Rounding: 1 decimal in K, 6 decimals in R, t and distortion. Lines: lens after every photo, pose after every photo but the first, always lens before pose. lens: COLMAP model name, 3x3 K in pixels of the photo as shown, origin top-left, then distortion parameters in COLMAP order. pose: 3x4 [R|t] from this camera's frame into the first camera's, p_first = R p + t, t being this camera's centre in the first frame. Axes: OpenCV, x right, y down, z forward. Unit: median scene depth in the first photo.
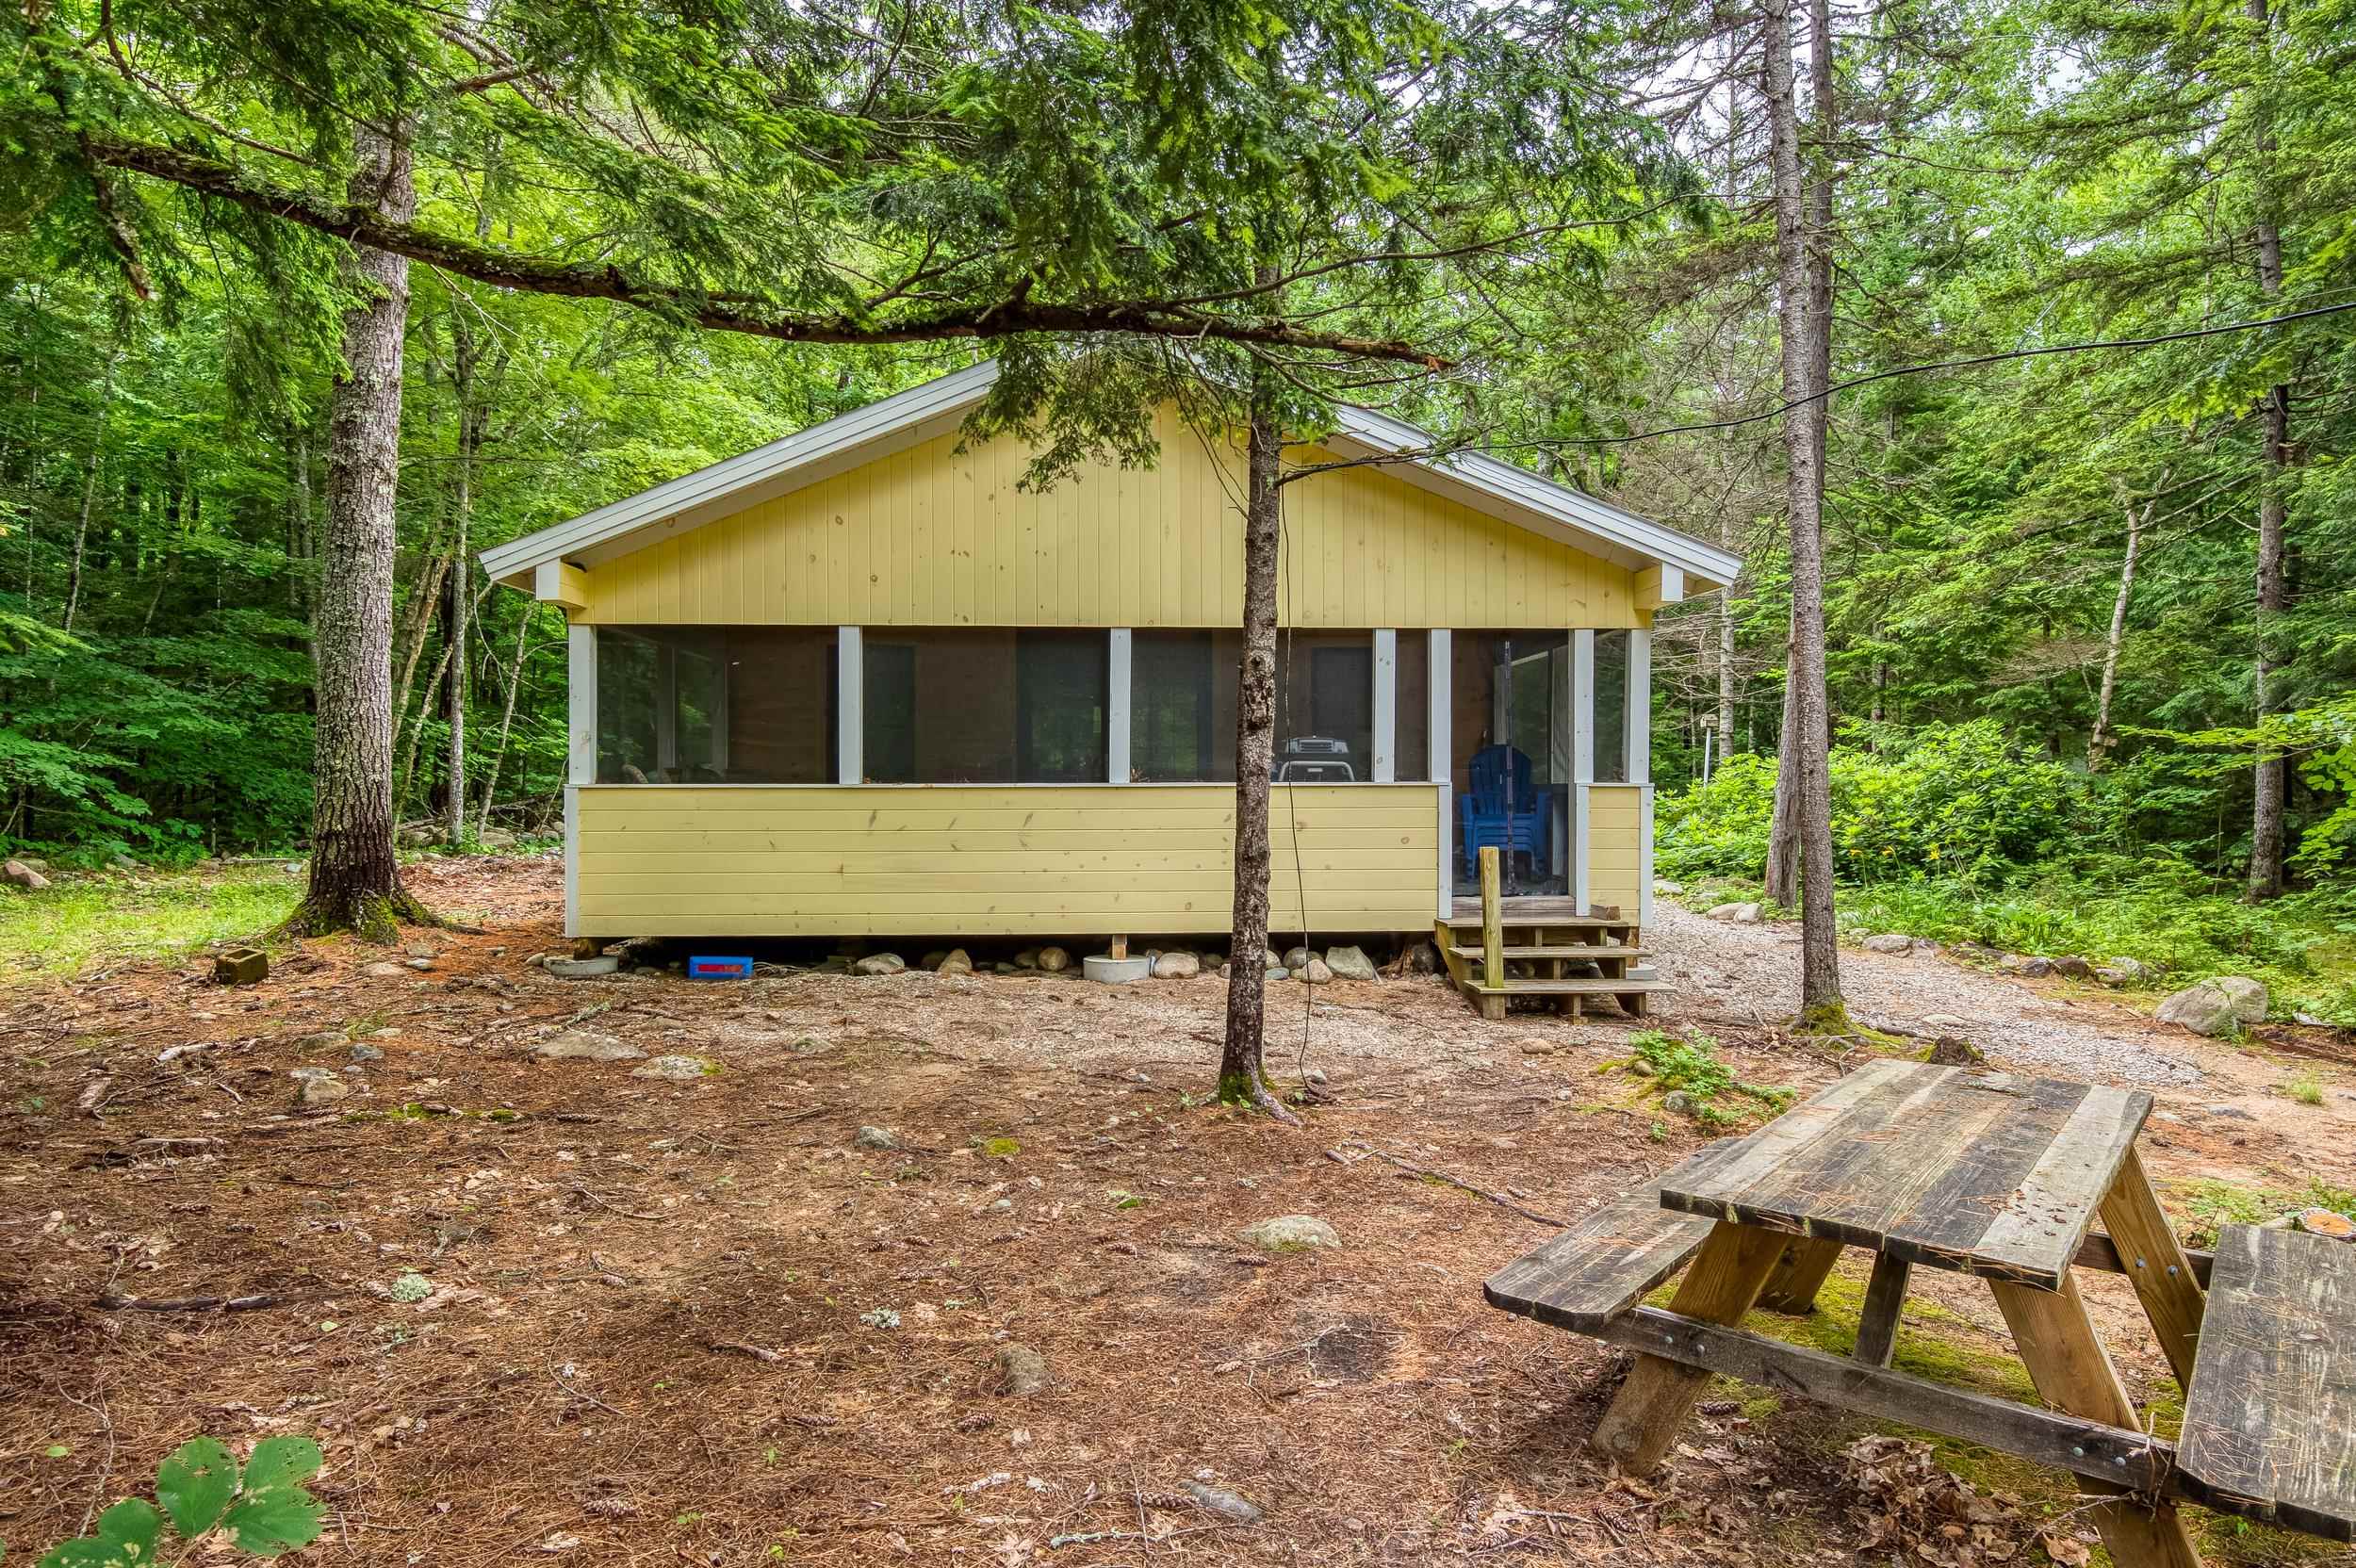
lens RADIAL K [[1462.3, 0, 1181.7], [0, 1462.3, 724.4], [0, 0, 1]] dist [-0.000446, -0.001084]
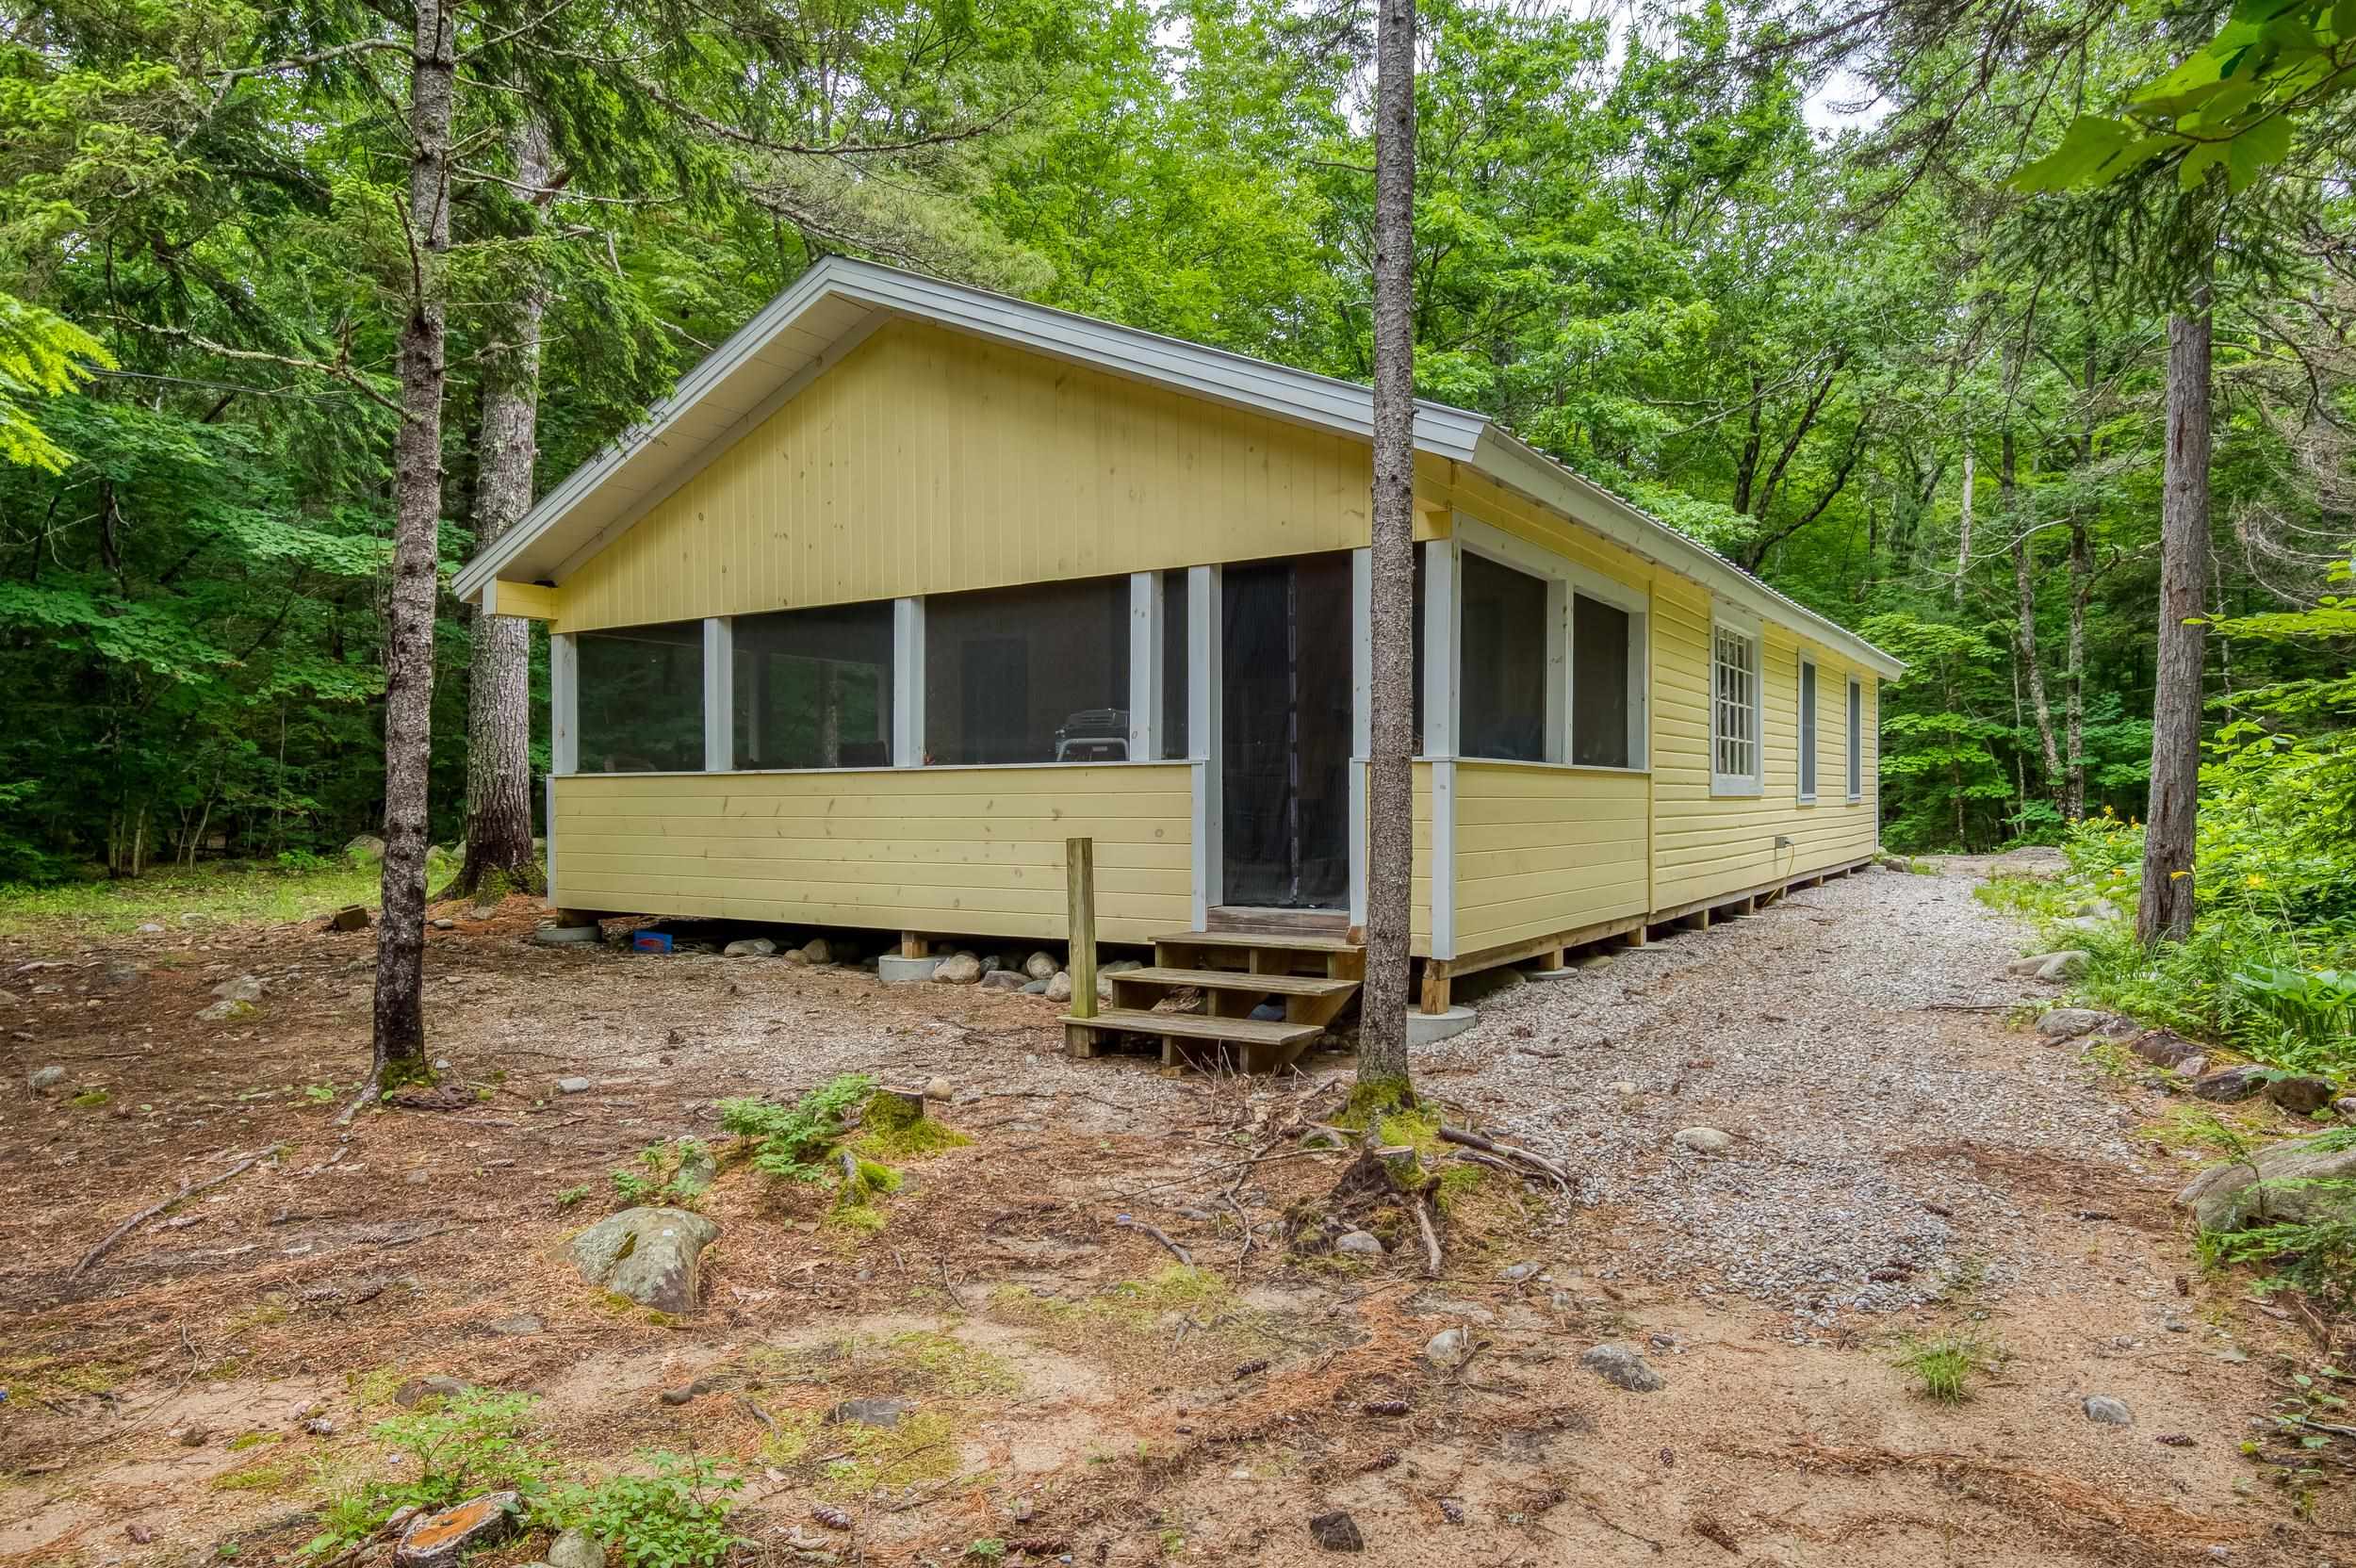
lens RADIAL K [[1452.0, 0, 1178.0], [0, 1452.0, 784.0], [0, 0, 1]] dist [-0.002104, -0.000578]
pose [[0.808088, -0.007915, -0.589008, 0.635325], [0.020977, 0.999662, 0.015345, 0.040572], [0.588687, -0.024756, 0.807982, 0.362302]]
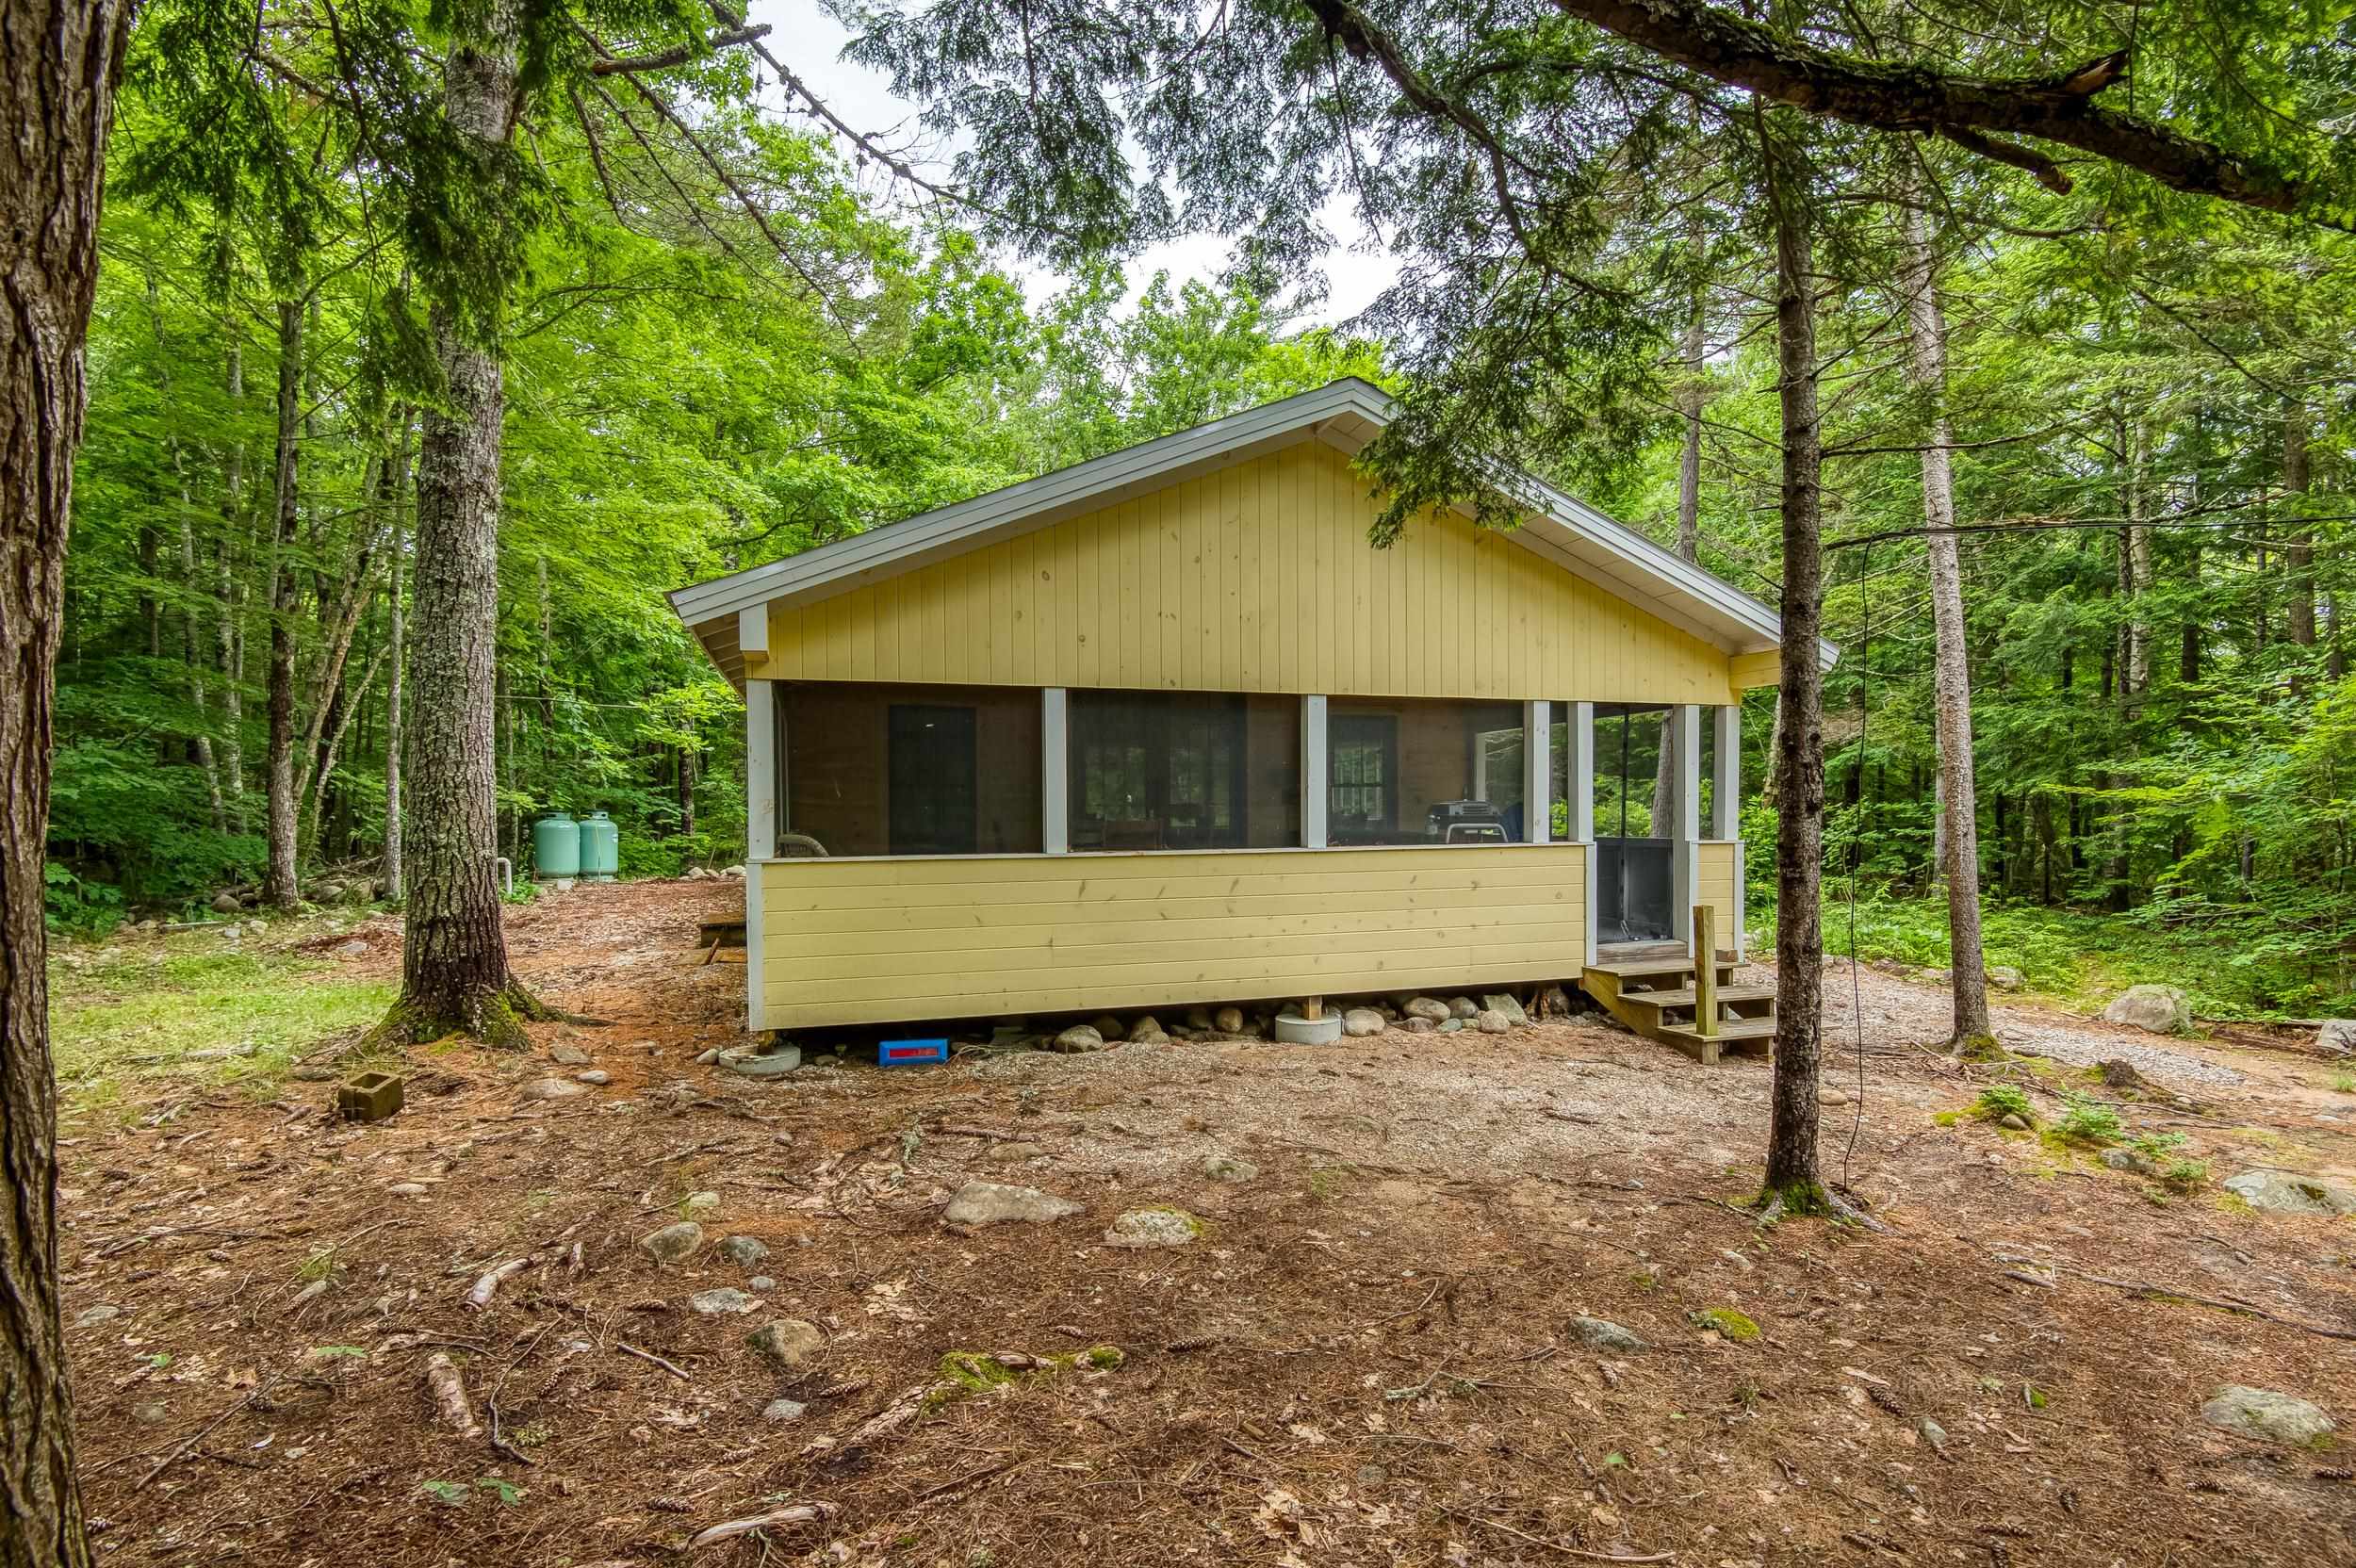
lens RADIAL K [[1123.3, 0, 1190.7], [0, 1123.3, 790.9], [0, 0, 1]] dist [-0.015098, -0.016014]
pose [[0.965236, -0.002379, 0.261368, -0.330596], [-0.002606, 0.999821, 0.018721, -0.013726], [-0.261366, -0.018752, 0.965058, 0.267736]]
